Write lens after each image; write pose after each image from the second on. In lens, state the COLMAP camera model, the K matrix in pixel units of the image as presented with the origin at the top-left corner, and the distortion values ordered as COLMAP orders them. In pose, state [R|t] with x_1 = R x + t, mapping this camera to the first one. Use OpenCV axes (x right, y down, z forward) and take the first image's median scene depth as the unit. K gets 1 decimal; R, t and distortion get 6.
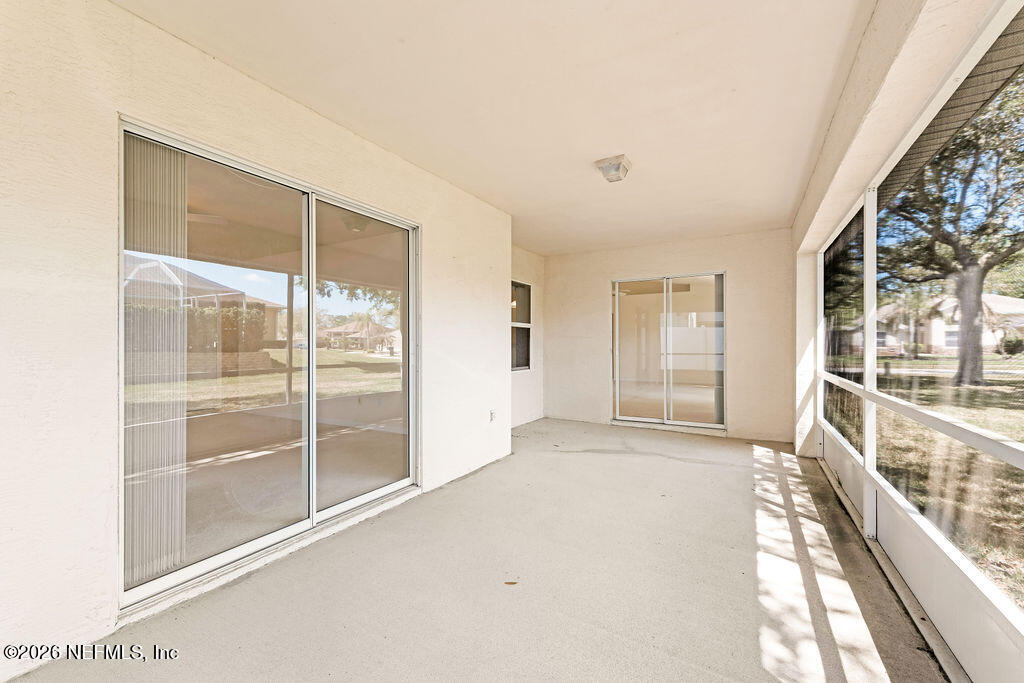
lens RADIAL K [[423.7, 0, 511.2], [0, 423.7, 341.8], [0, 0, 1]] dist [-0.002059, -0.000461]
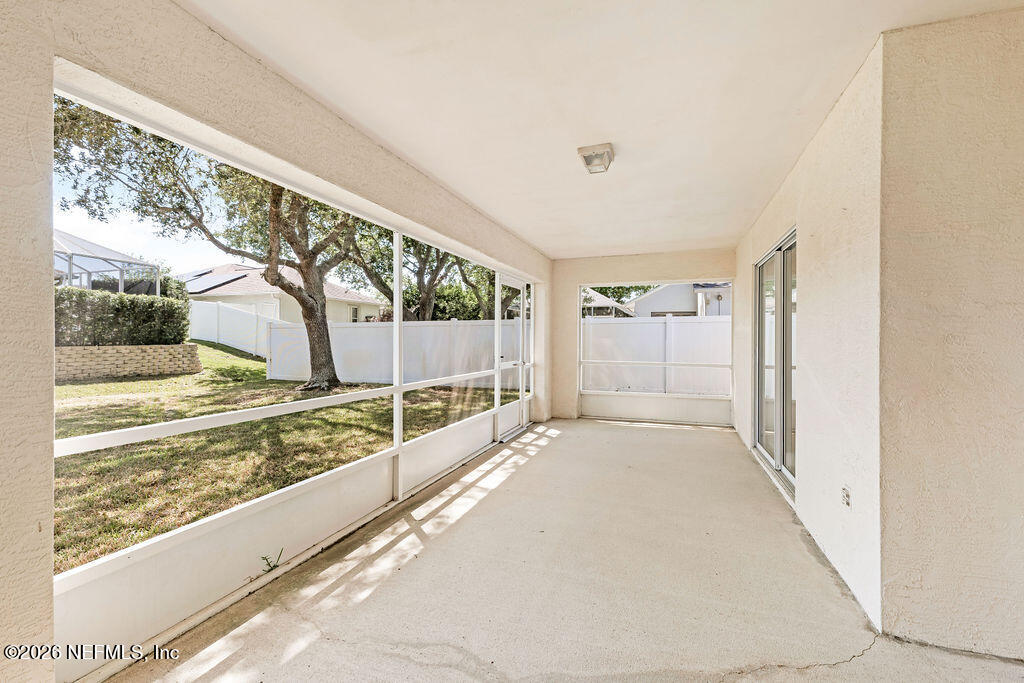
lens RADIAL K [[423.7, 0, 512.3], [0, 423.7, 338.3], [0, 0, 1]] dist [-0.002059, -0.000461]
pose [[-0.988889, 0.000888, -0.148650, 0.633605], [0.001712, 0.999984, -0.005417, -0.021594], [0.148643, -0.005612, -0.988875, 2.132555]]
